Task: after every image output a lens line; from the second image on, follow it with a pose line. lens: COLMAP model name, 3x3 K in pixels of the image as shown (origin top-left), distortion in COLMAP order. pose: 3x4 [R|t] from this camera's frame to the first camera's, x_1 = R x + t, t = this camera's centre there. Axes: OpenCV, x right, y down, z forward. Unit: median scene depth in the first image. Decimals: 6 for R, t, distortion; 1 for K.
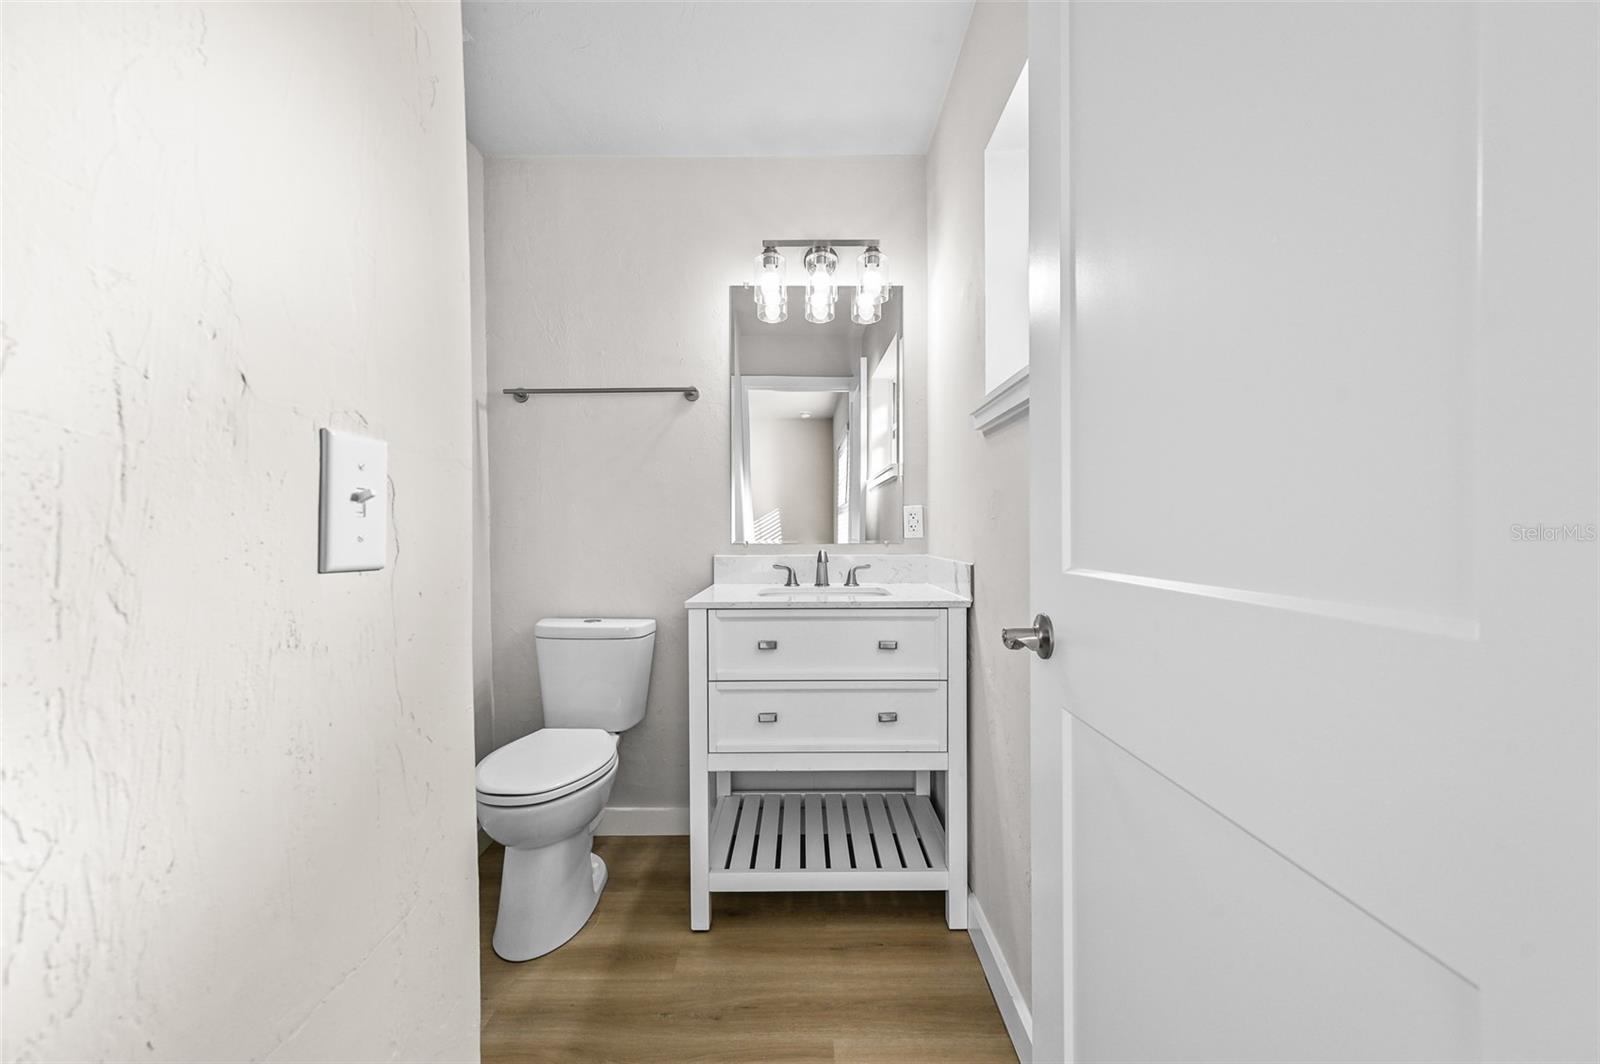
lens RADIAL K [[633.2, 0, 801.6], [0, 633.2, 538.4], [0, 0, 1]] dist [-0.001547, 0.000035]
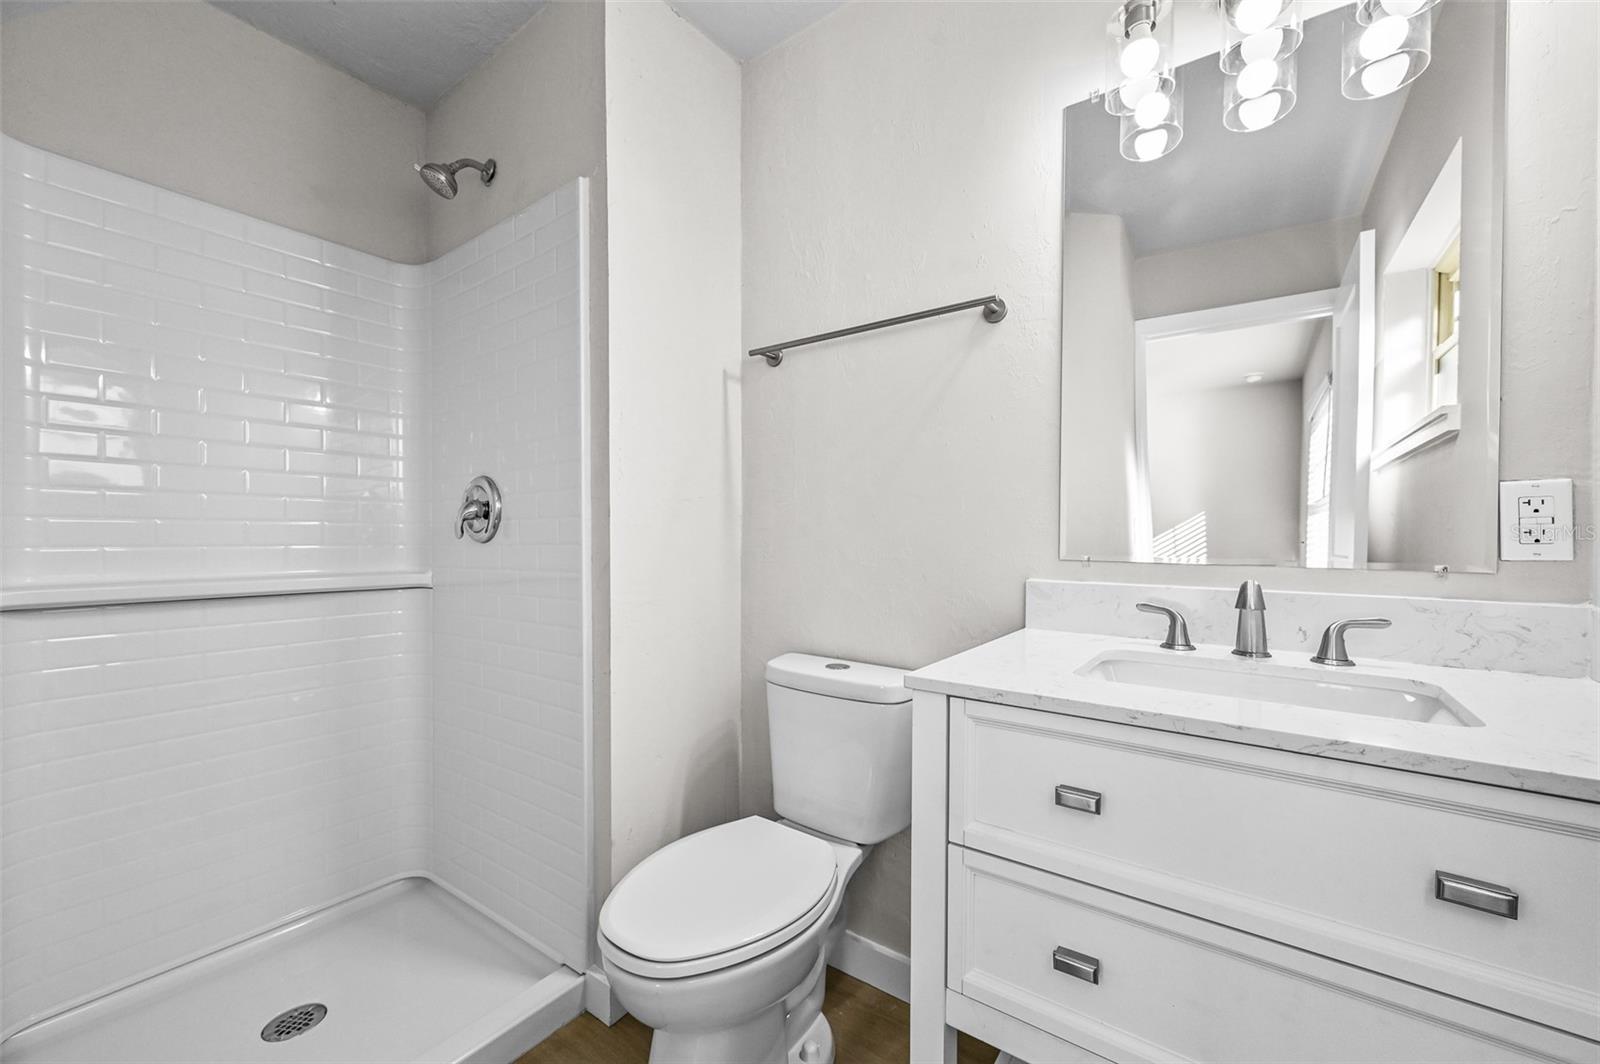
lens RADIAL K [[633.2, 0, 801.6], [0, 633.2, 538.4], [0, 0, 1]] dist [-0.001547, 0.000035]
pose [[0.812584, 0.013683, -0.582683, 0.033188], [-0.019178, 0.999811, -0.003267, -0.004816], [0.582528, 0.013829, 0.812693, 0.413008]]
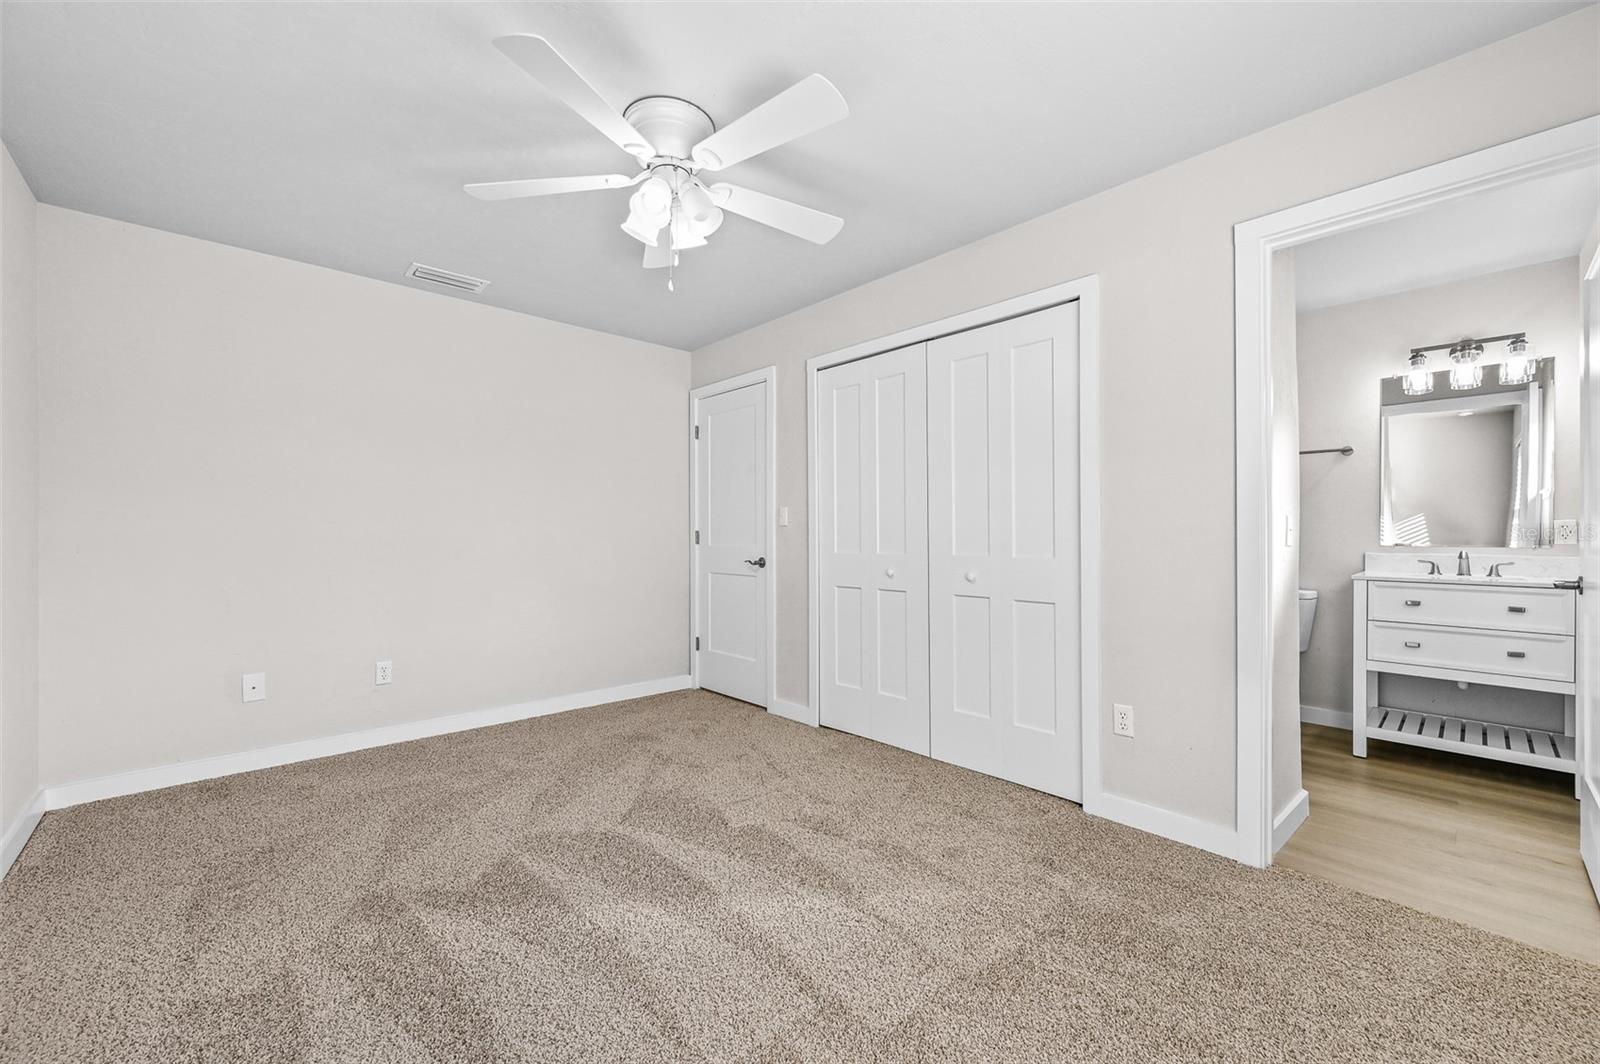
lens RADIAL K [[627.0, 0, 802.5], [0, 627.0, 533.5], [0, 0, 1]] dist [-0.001196, 0.000301]
pose [[0.682447, 0.007750, -0.730894, 0.045591], [-0.013107, 0.999913, -0.001636, 0.000216], [0.730817, 0.010696, 0.682490, -1.105948]]
